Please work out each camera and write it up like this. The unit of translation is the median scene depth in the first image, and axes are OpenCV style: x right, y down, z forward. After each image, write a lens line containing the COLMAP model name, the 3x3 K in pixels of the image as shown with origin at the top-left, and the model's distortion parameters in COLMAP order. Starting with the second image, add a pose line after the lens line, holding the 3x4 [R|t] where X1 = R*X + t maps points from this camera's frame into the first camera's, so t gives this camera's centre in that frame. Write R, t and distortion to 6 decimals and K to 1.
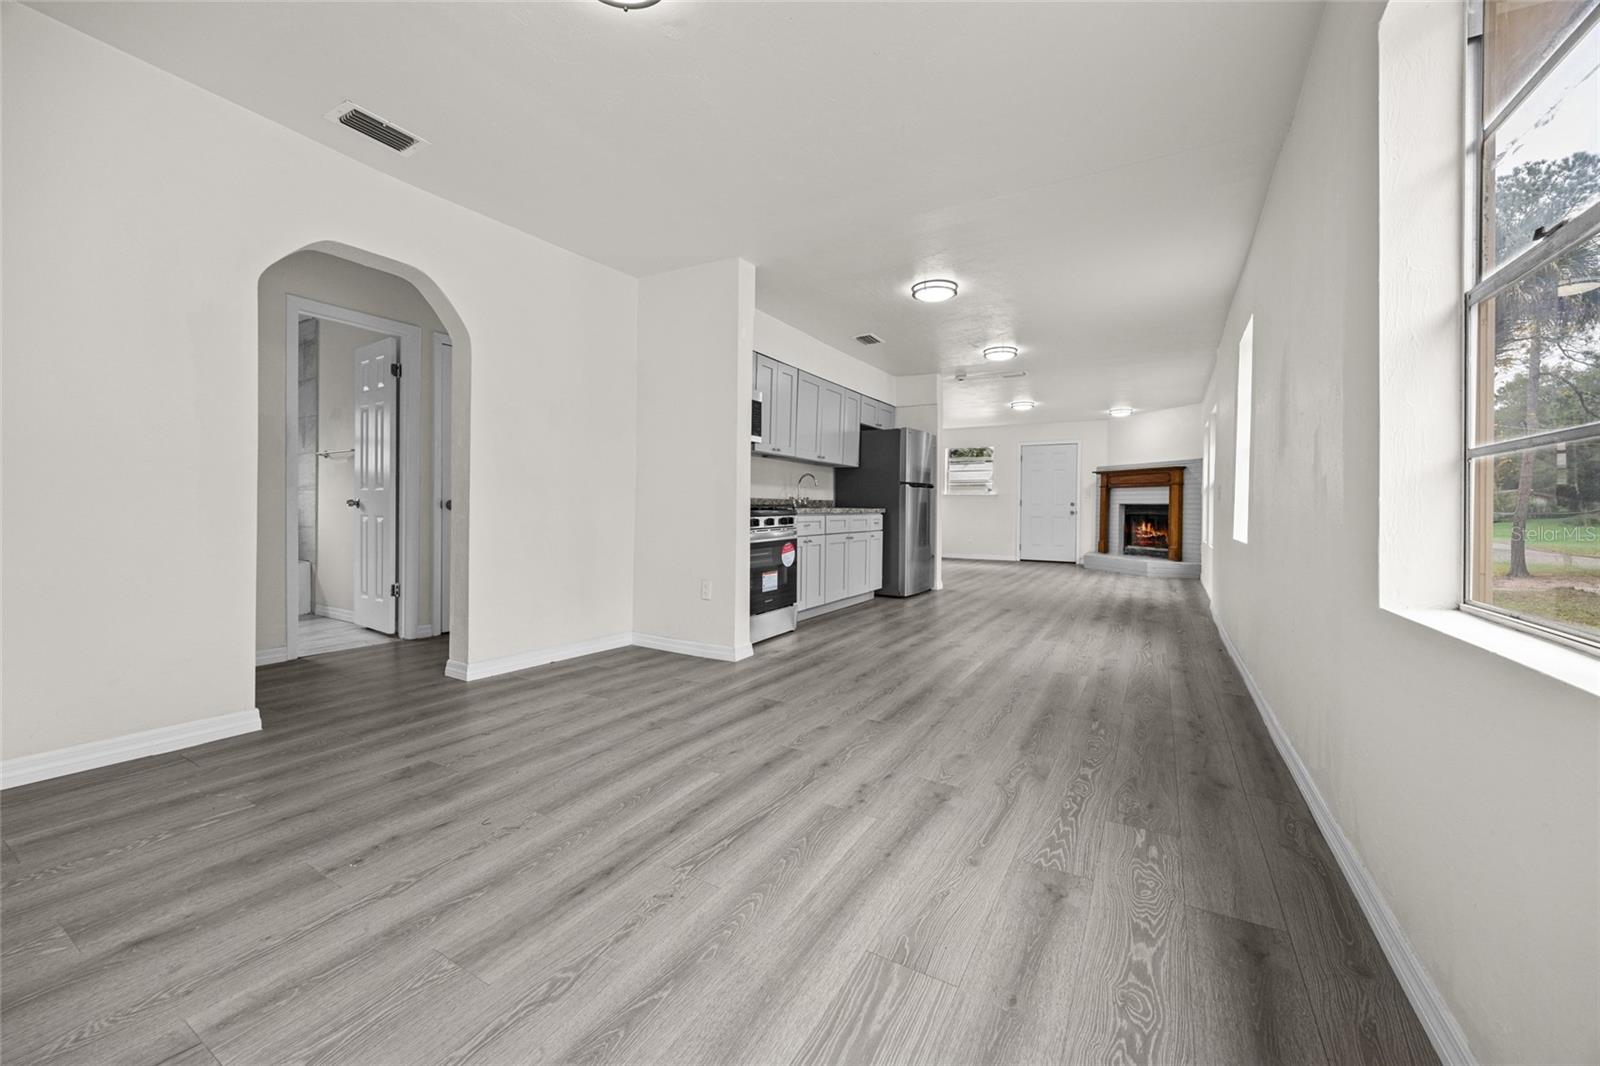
lens RADIAL K [[594.6, 0, 818.9], [0, 594.6, 511.0], [0, 0, 1]] dist [-0.000322, 0.000033]
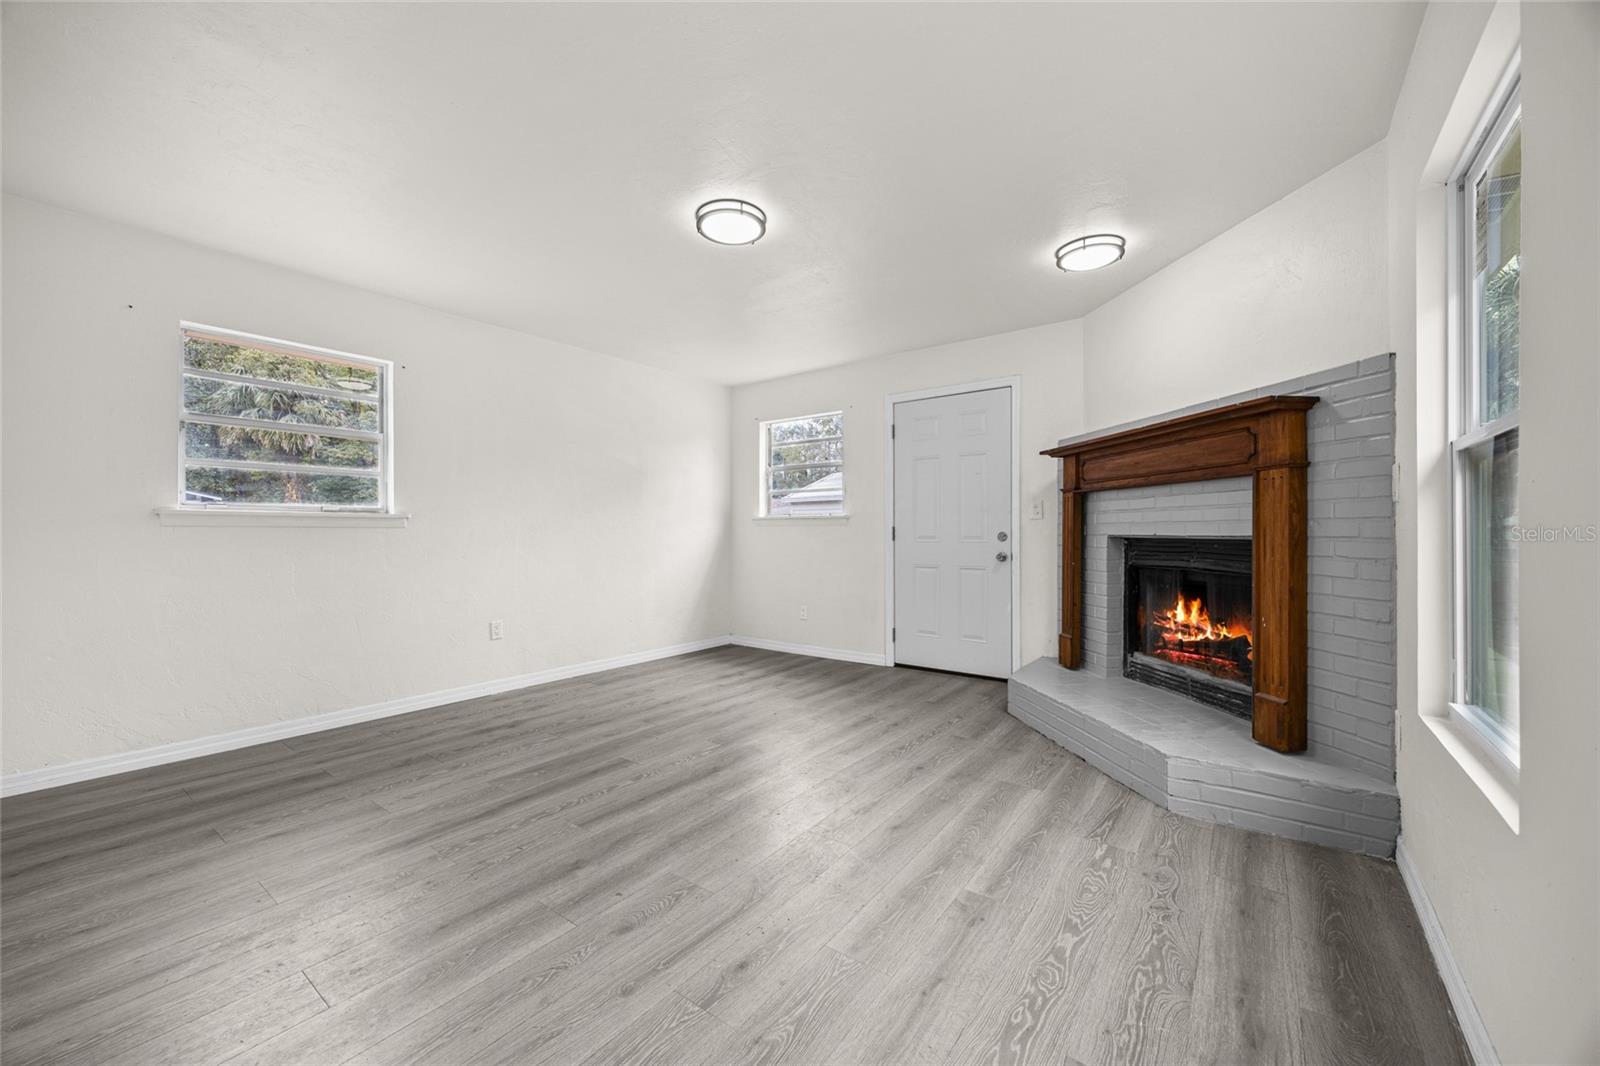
lens RADIAL K [[621.6, 0, 800.0], [0, 621.6, 533.0], [0, 0, 1]] dist [-0.000802, -0.000186]
pose [[0.993095, -0.006902, -0.117109, 0.531336], [0.005850, 0.999939, -0.009320, -0.016311], [0.117166, 0.008571, 0.993075, 0.883797]]
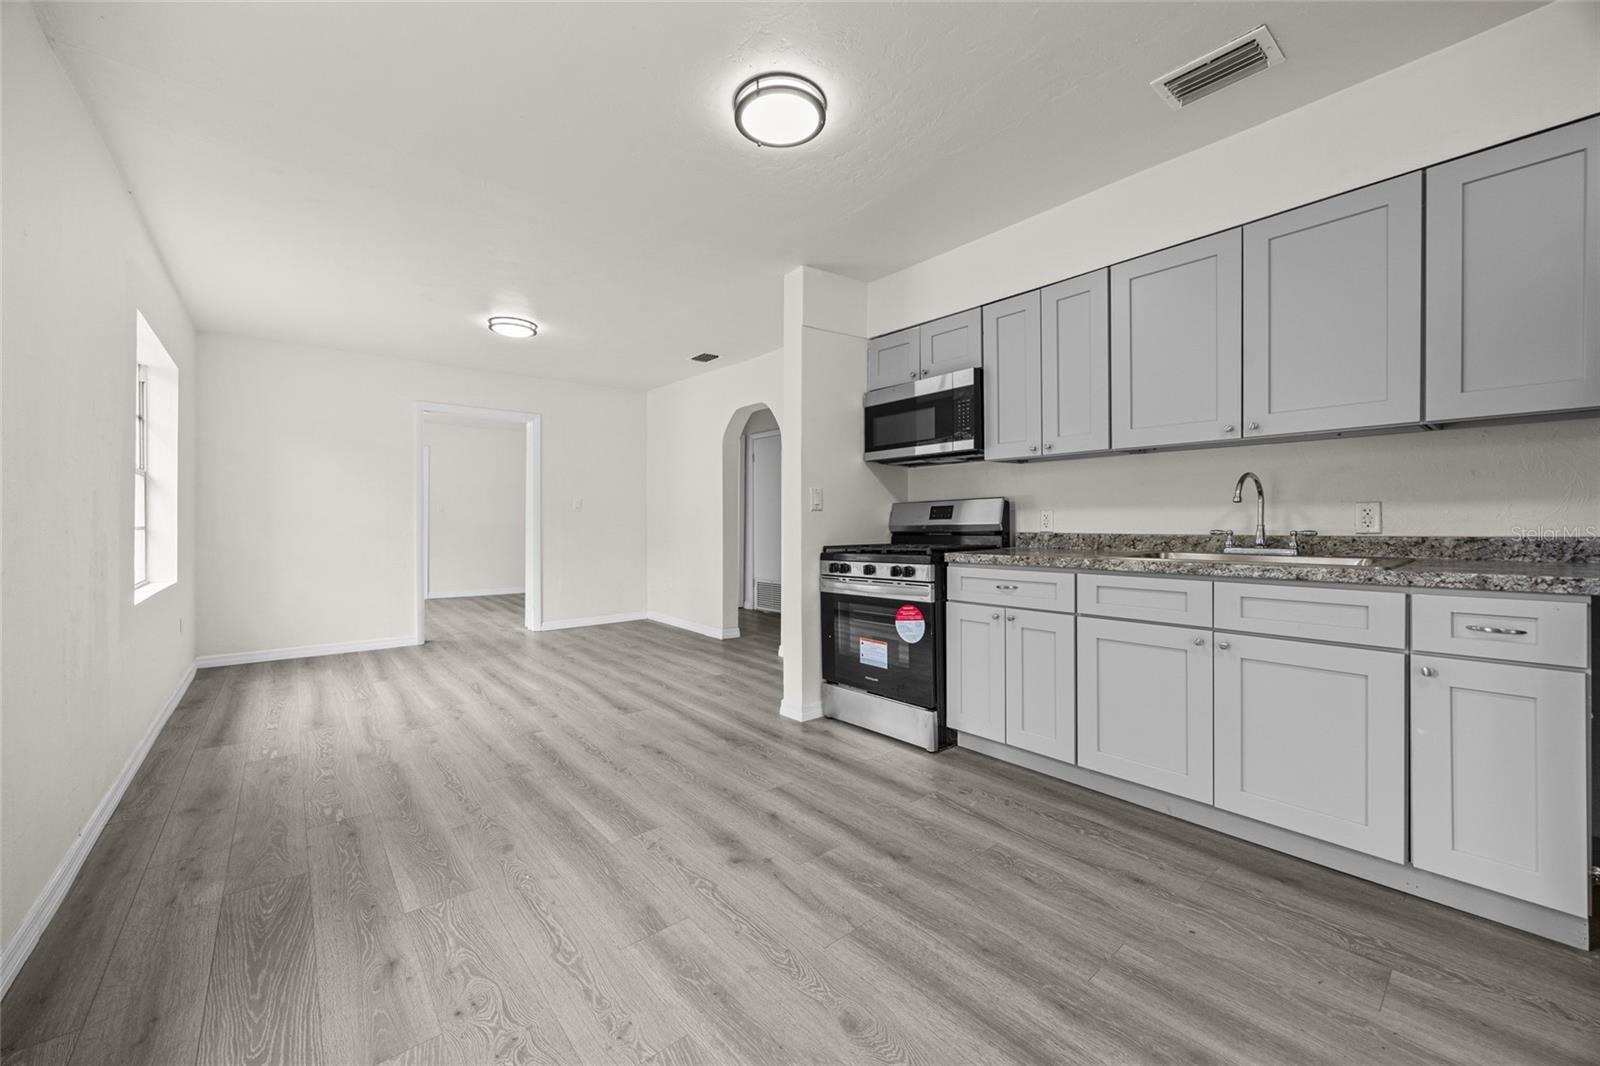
lens RADIAL K [[617.0, 0, 798.9], [0, 617.0, 526.4], [0, 0, 1]] dist [-0.001638, -0.000385]
pose [[-0.350740, -0.004031, -0.936464, 0.390531], [-0.004930, 0.999985, -0.002458, -0.019518], [0.936460, 0.003755, -0.350755, 0.707614]]
